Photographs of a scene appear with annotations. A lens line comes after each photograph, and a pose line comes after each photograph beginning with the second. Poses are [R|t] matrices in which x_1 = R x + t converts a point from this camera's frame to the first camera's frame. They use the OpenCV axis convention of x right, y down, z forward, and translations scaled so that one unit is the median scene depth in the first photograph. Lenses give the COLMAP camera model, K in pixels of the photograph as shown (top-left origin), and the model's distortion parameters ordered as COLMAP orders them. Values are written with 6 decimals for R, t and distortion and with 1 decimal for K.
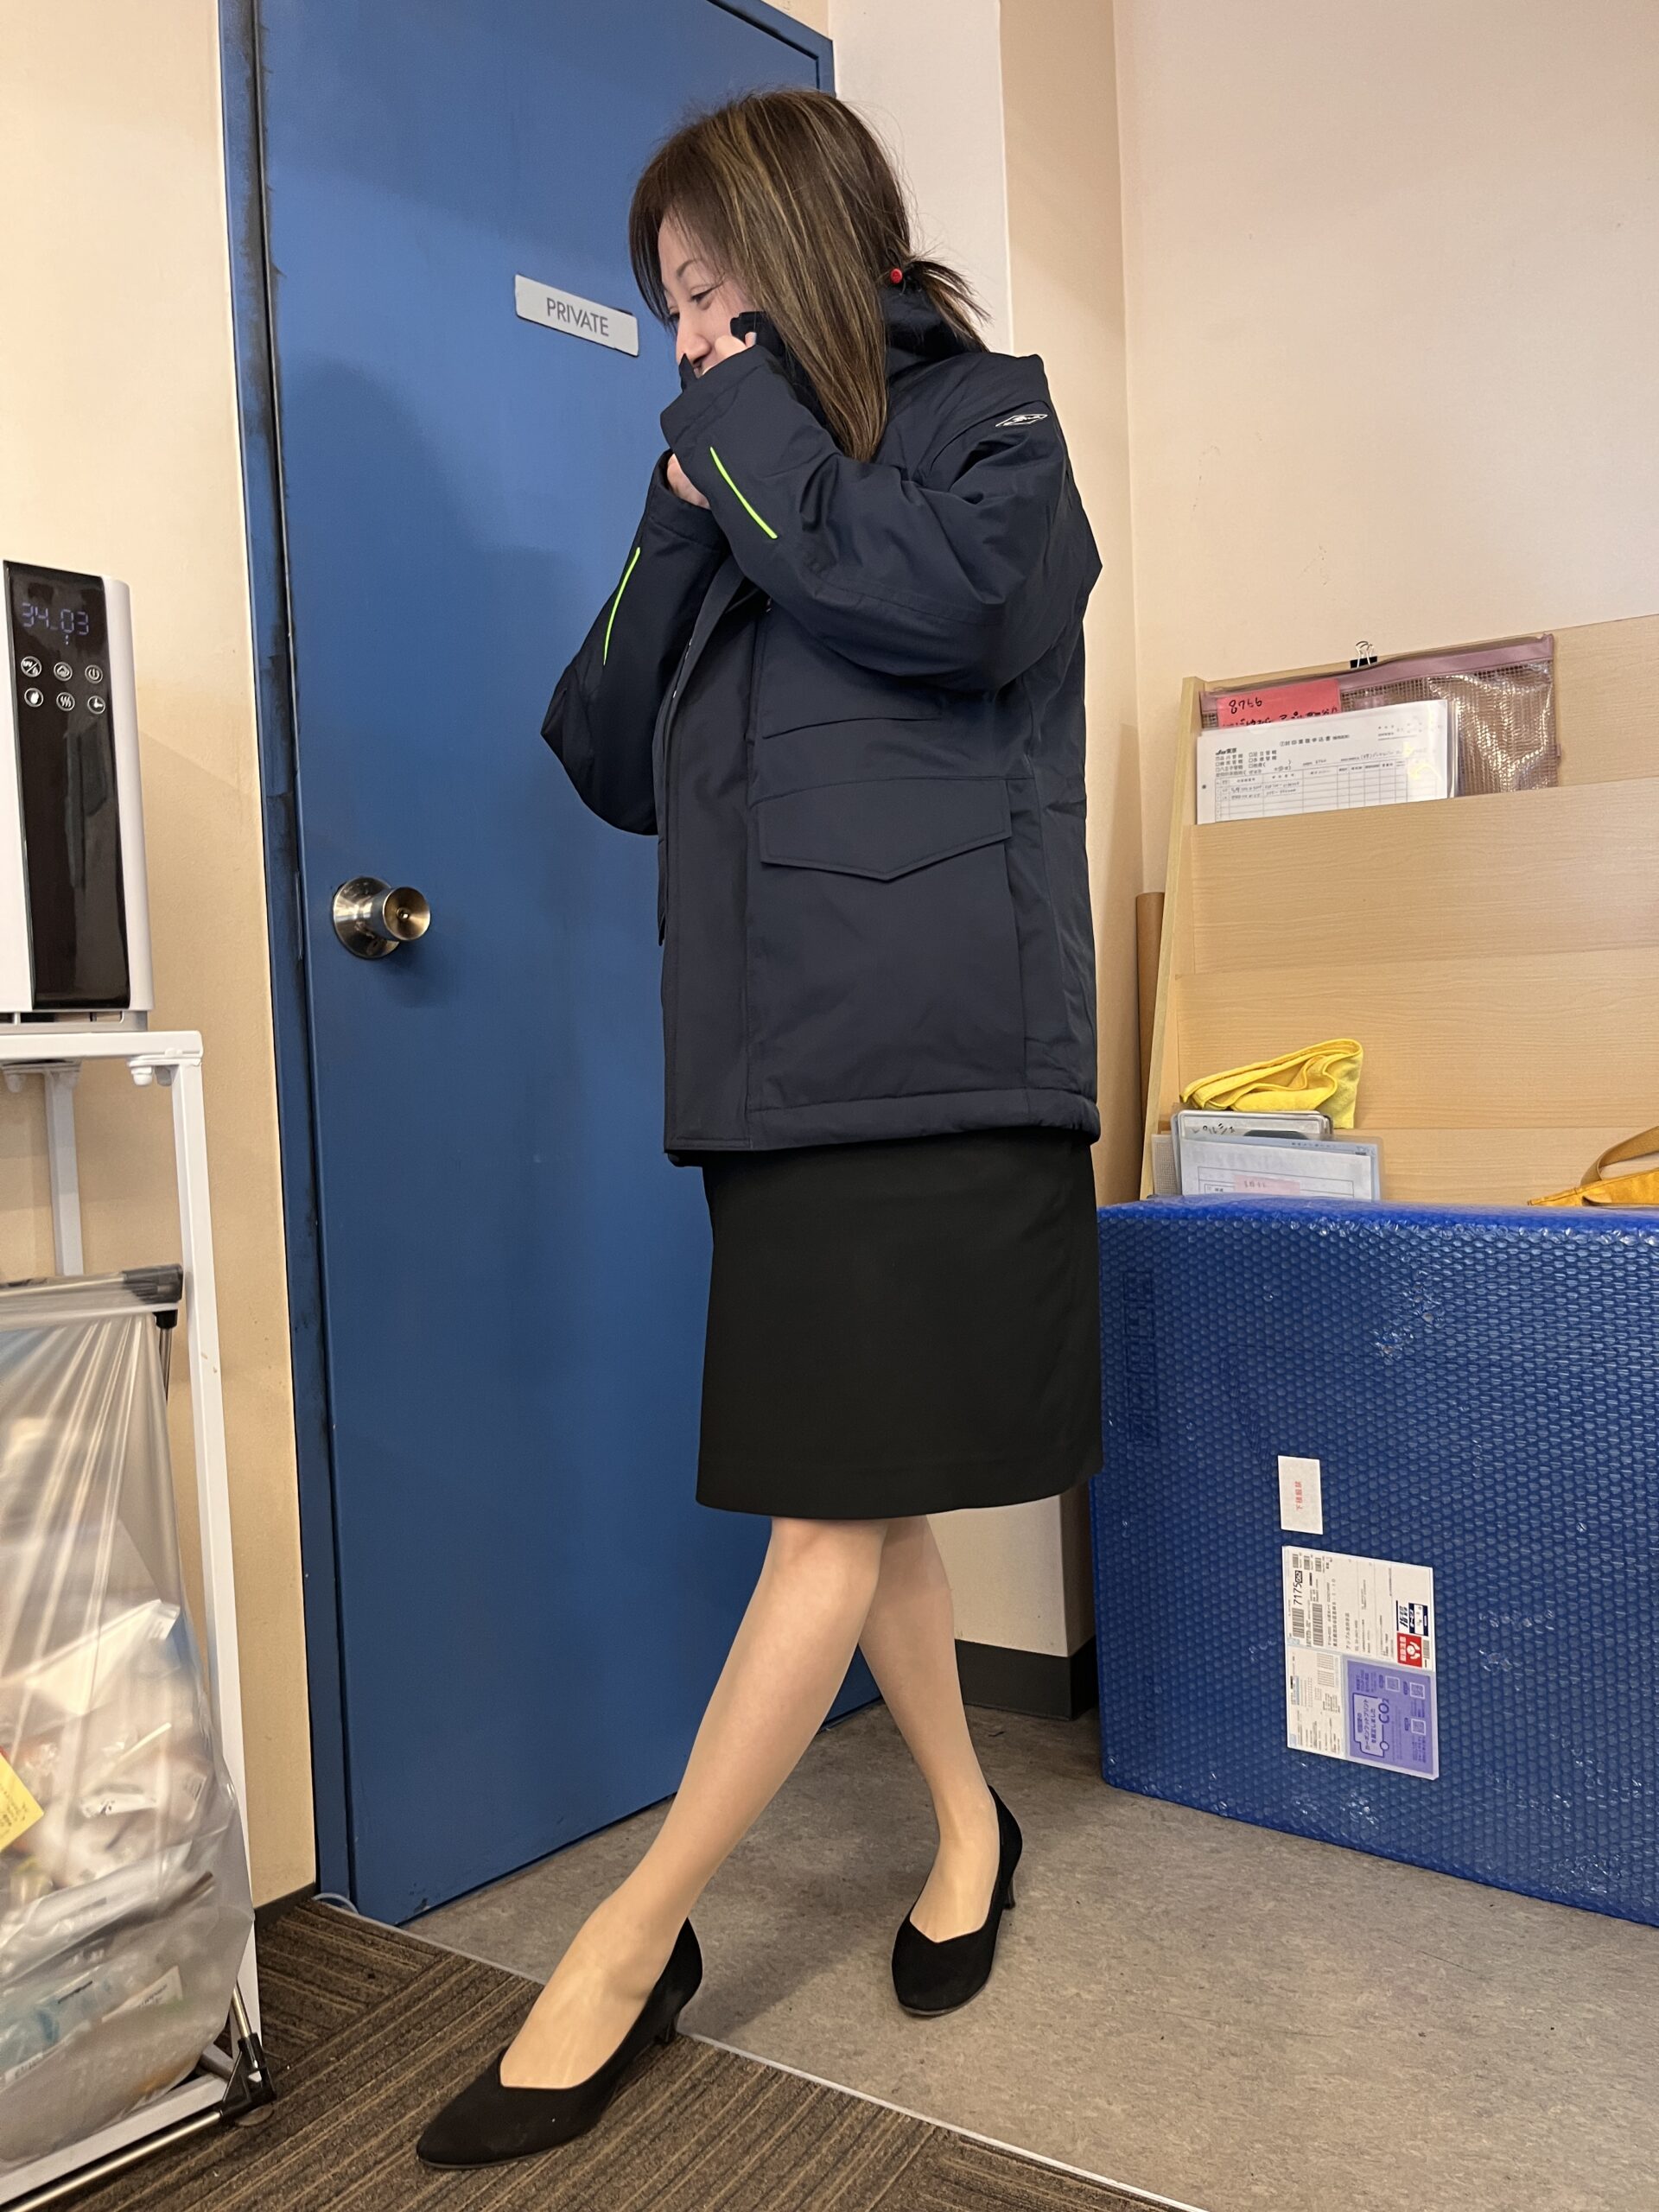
lens RADIAL K [[1696.3, 0, 828.8], [0, 1696.3, 1098.7], [0, 0, 1]] dist [0.060900, -0.072225]
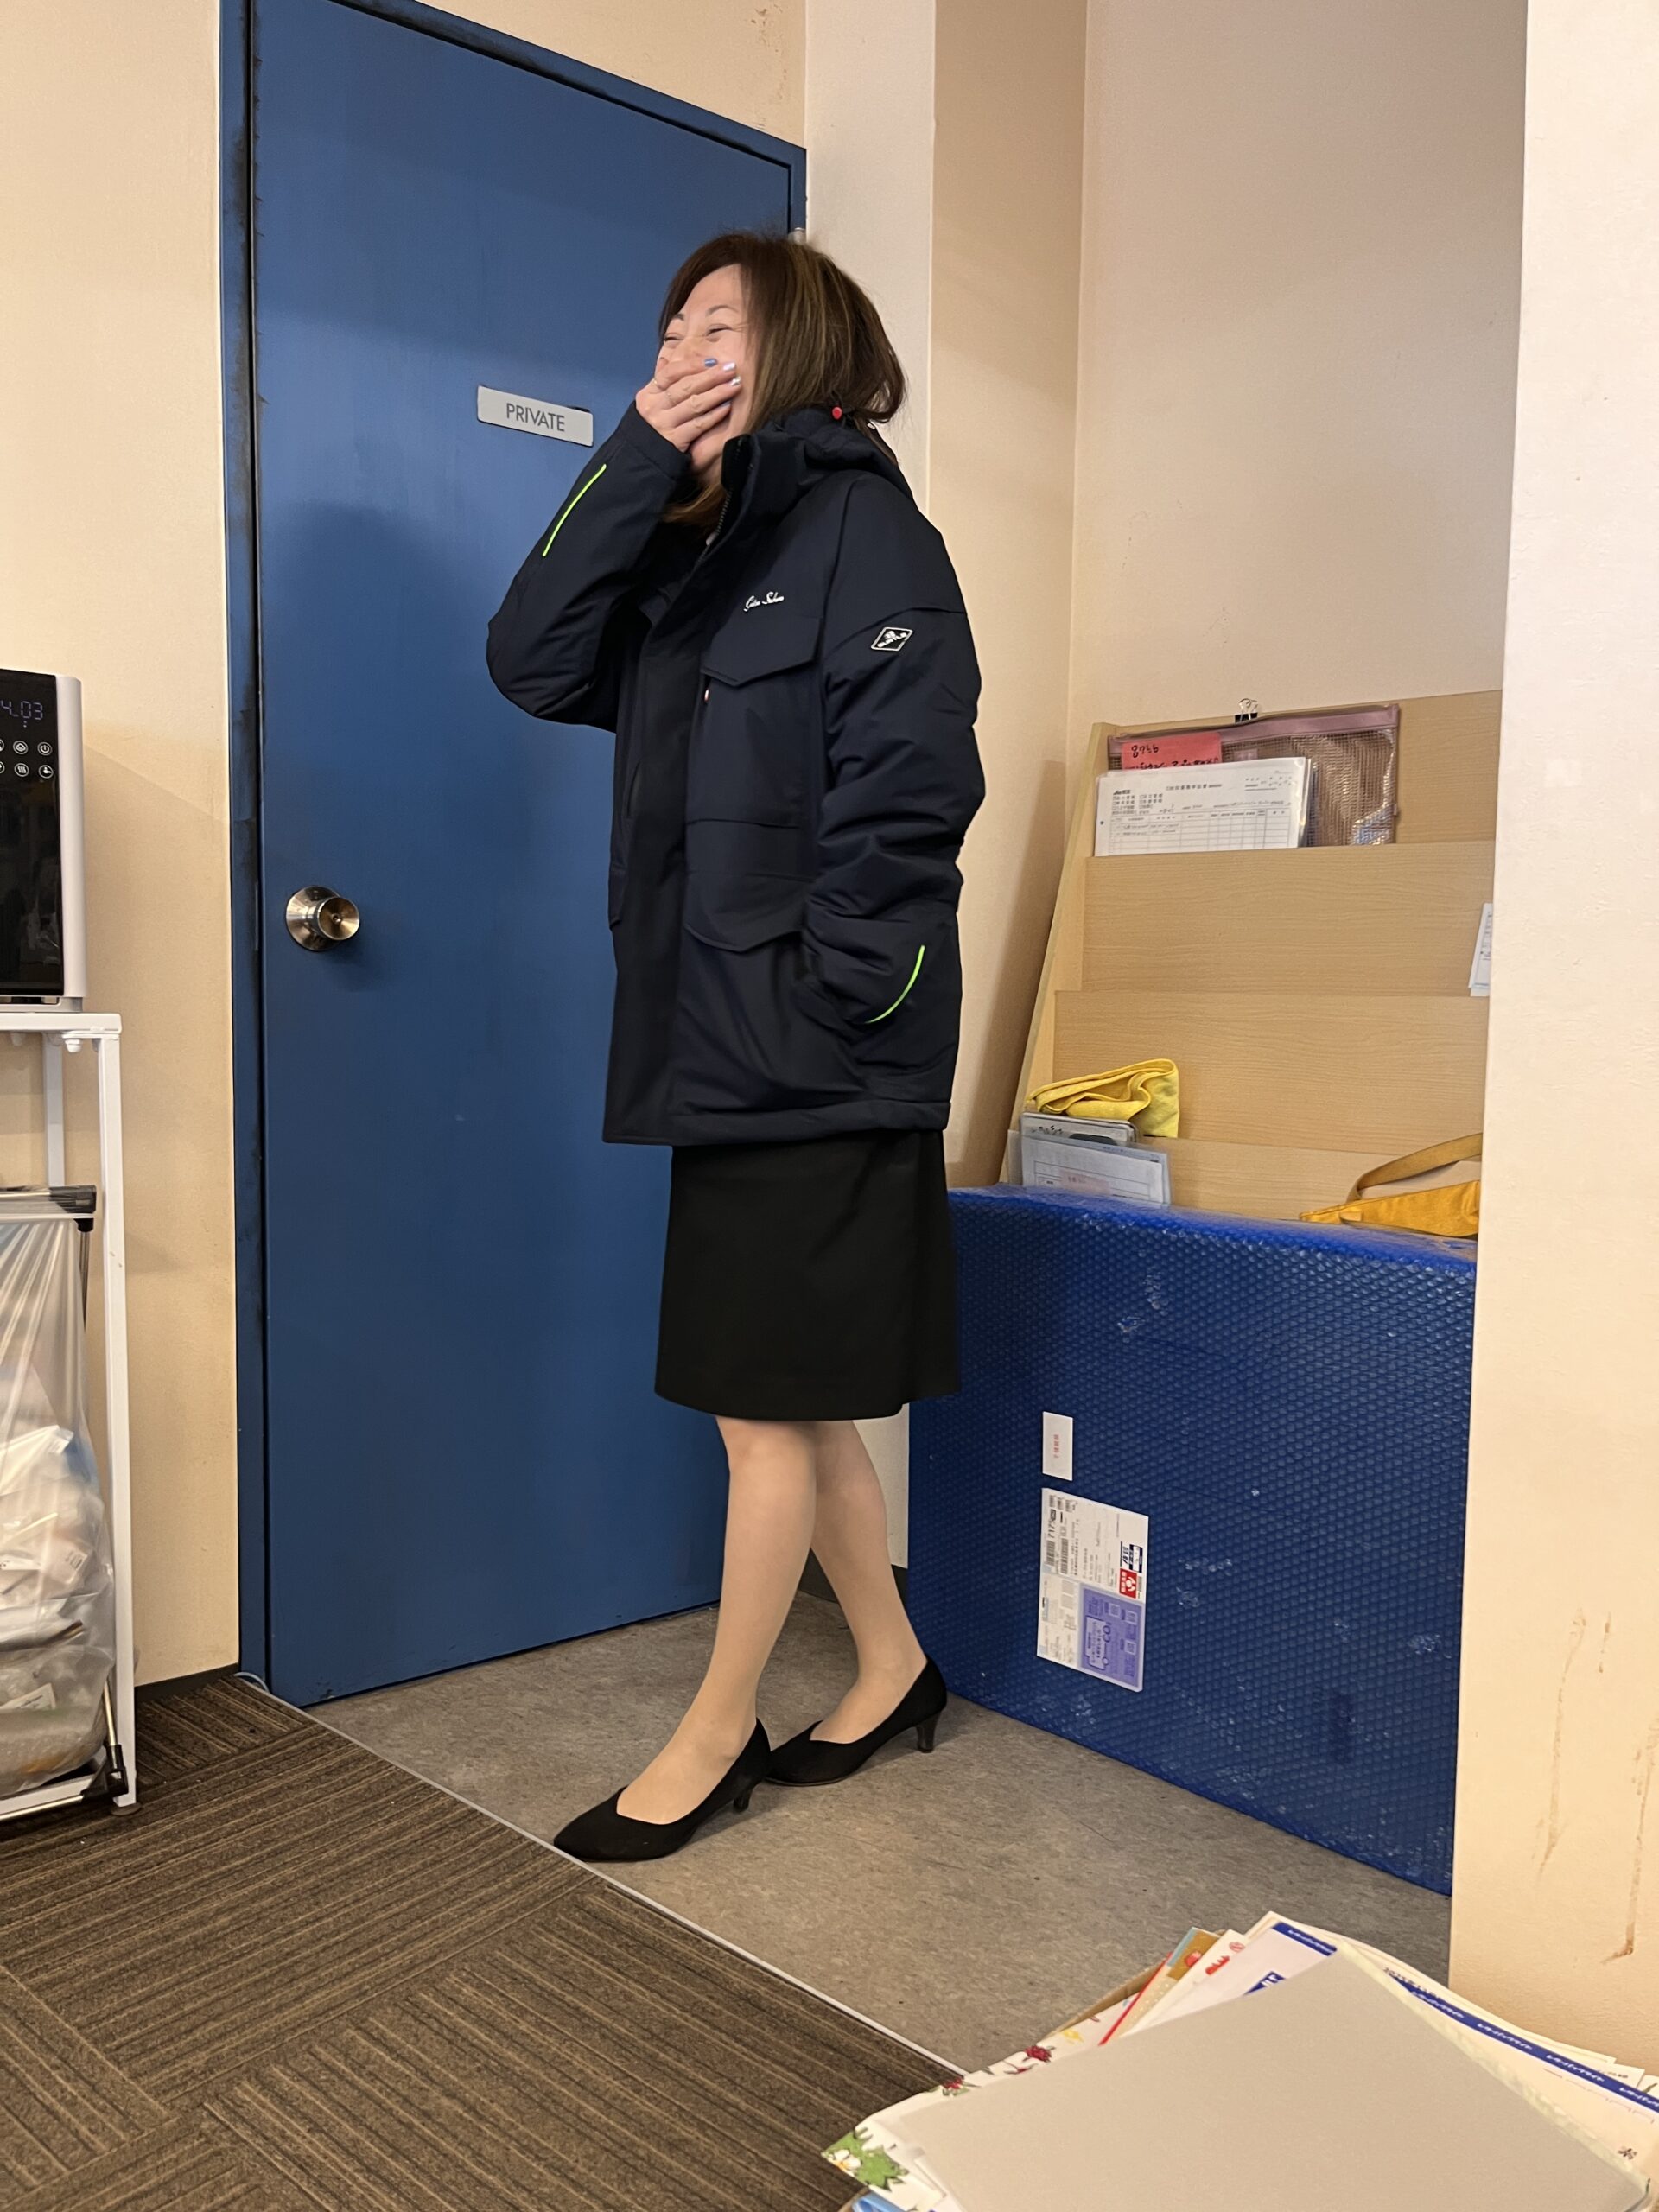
lens RADIAL K [[1696.3, 0, 818.7], [0, 1696.3, 1119.4], [0, 0, 1]] dist [0.060900, -0.072225]
pose [[0.986191, 0.069289, -0.150423, 0.298843], [-0.062255, 0.996757, 0.050985, -0.046580], [0.153468, -0.040917, 0.987306, -0.193326]]
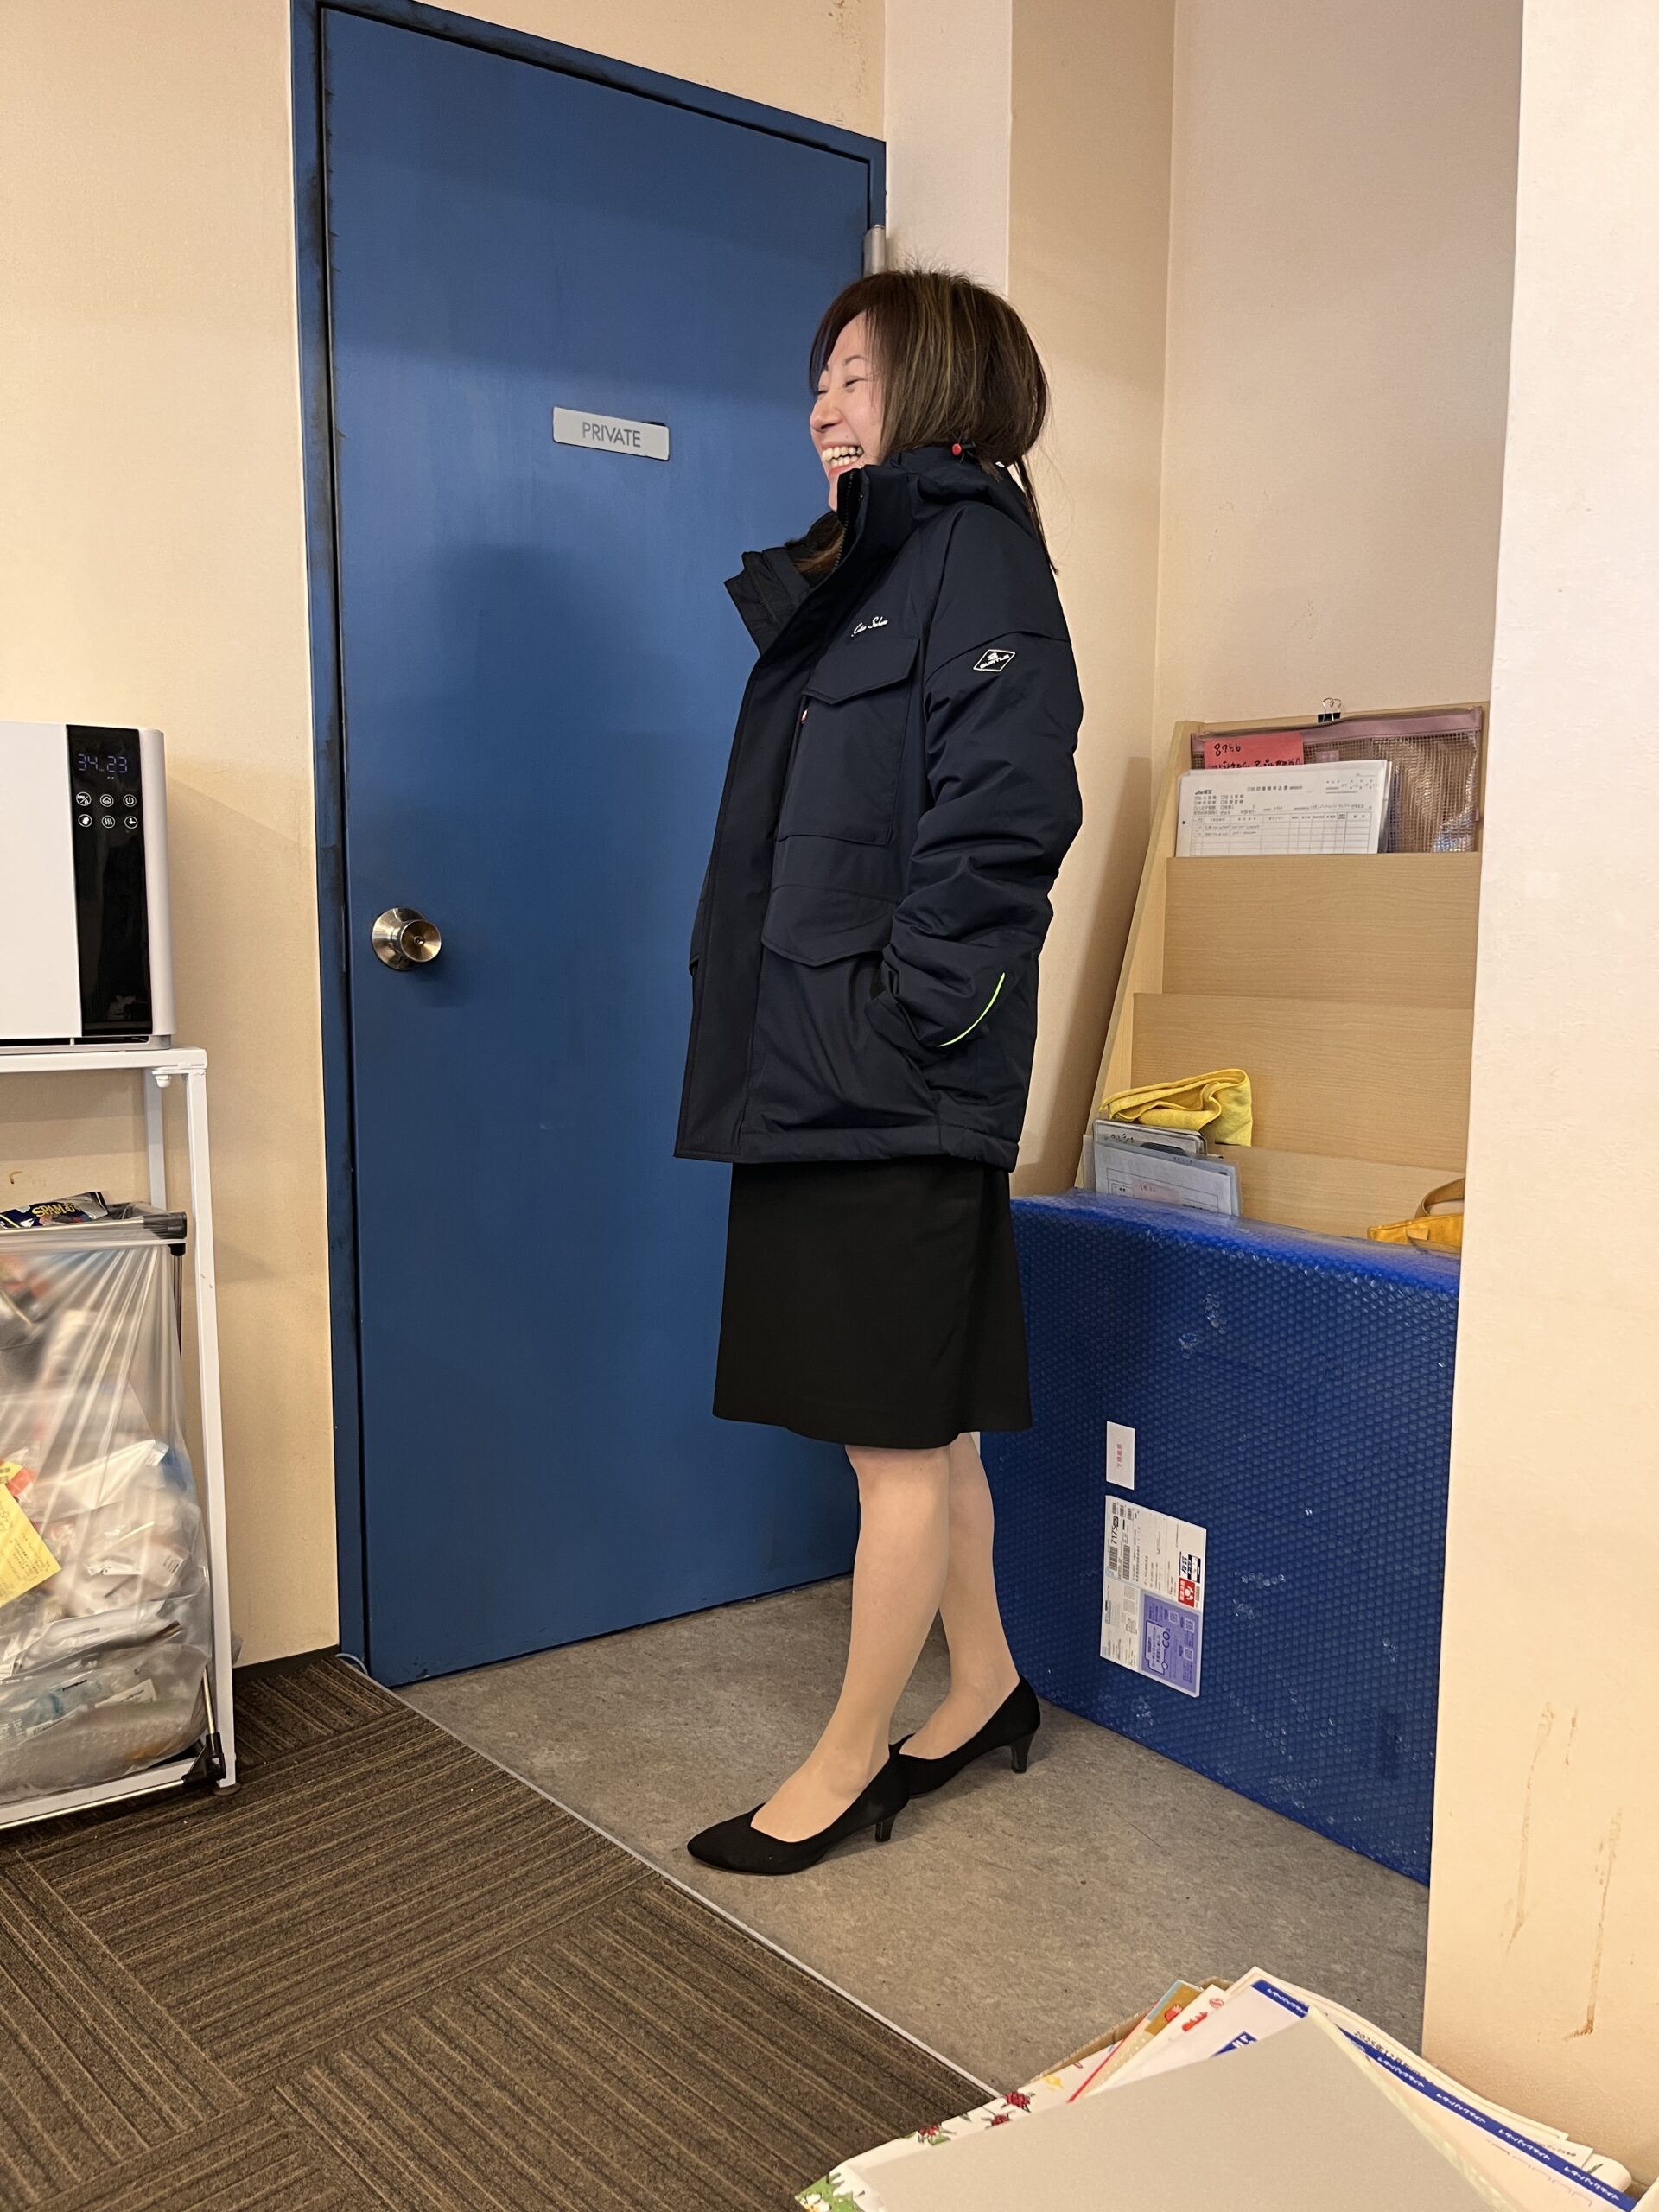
lens RADIAL K [[1696.3, 0, 841.1], [0, 1696.3, 1127.6], [0, 0, 1]] dist [0.060900, -0.072225]
pose [[0.972974, 0.078853, -0.217032, 0.355621], [-0.057846, 0.993152, 0.101508, -0.116618], [0.223550, -0.086210, 0.970872, -0.203295]]
